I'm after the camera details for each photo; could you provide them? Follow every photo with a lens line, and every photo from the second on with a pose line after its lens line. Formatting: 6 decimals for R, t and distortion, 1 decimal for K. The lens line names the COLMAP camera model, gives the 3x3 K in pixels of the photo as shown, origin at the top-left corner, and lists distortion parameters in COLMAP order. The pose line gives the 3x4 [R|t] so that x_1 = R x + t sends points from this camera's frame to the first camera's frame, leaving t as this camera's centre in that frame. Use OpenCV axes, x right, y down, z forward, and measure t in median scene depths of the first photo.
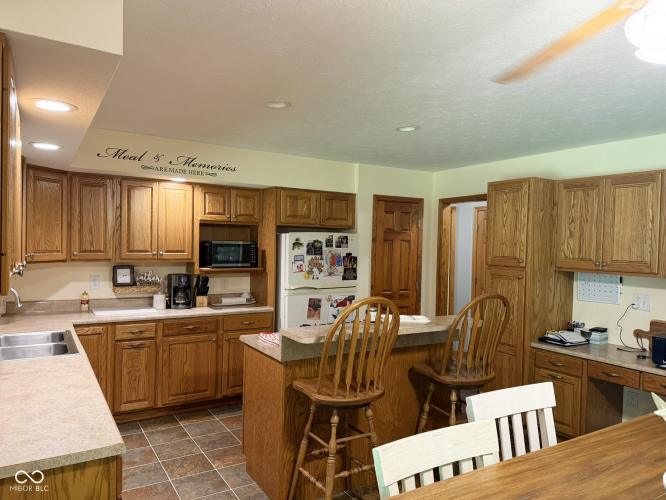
lens RADIAL K [[474.3, 0, 326.7], [0, 474.3, 256.9], [0, 0, 1]] dist [0.075305, -0.090531]
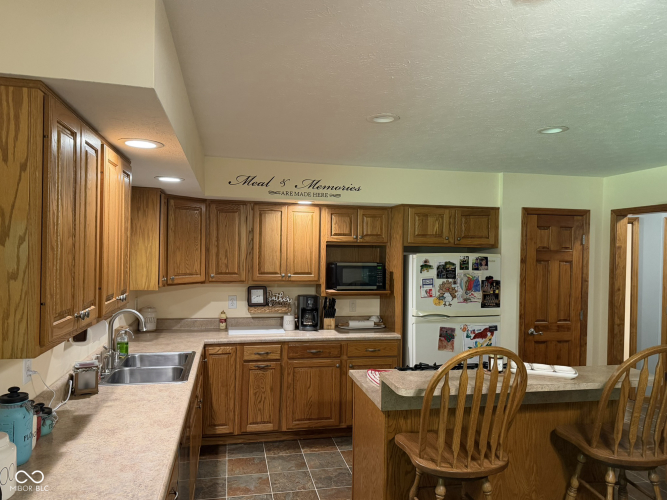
lens RADIAL K [[475.1, 0, 322.6], [0, 475.1, 254.4], [0, 0, 1]] dist [0.075305, -0.090531]
pose [[0.942226, -0.003537, -0.334959, 0.059931], [-0.006221, 0.999587, -0.028056, -0.024722], [0.334919, 0.028519, 0.941815, 0.077413]]
